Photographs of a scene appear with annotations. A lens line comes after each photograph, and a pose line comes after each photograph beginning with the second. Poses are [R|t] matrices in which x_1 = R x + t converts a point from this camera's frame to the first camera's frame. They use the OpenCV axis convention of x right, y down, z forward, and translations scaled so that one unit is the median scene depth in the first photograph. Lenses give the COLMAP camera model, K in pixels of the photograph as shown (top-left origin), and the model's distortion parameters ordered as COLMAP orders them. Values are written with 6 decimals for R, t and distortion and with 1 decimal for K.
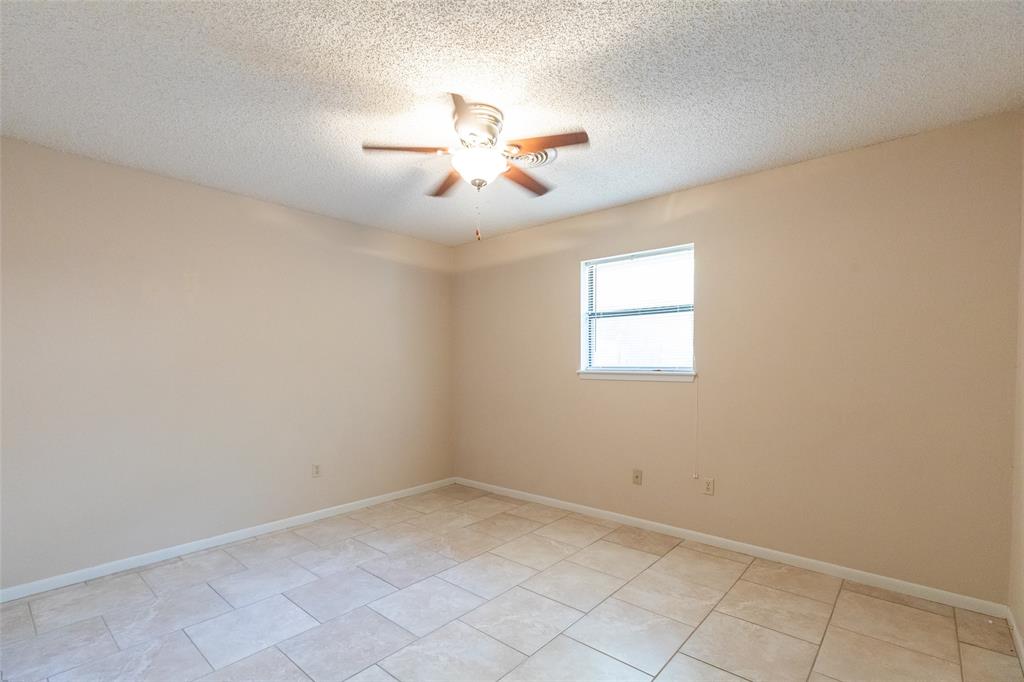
lens RADIAL K [[458.8, 0, 508.3], [0, 458.8, 347.0], [0, 0, 1]] dist [0.002410, 0.000354]
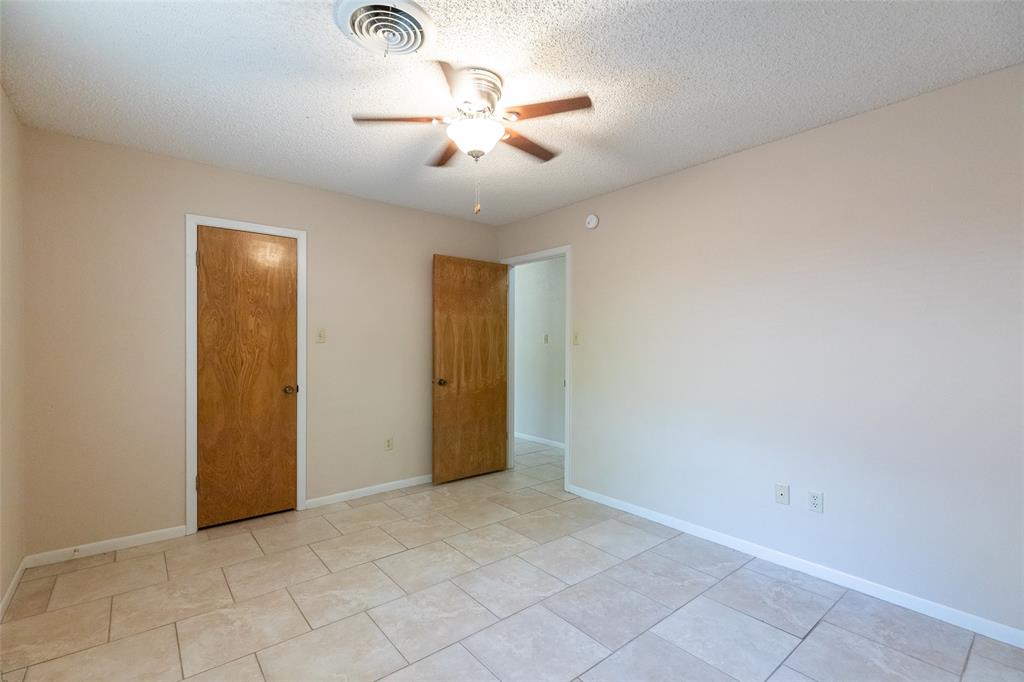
lens RADIAL K [[458.8, 0, 508.3], [0, 458.8, 347.0], [0, 0, 1]] dist [0.002410, 0.000354]
pose [[-0.985283, -0.002366, 0.170917, -0.282880], [-0.006493, 0.999701, -0.023594, 0.063484], [-0.170810, -0.024357, -0.985003, 1.926432]]
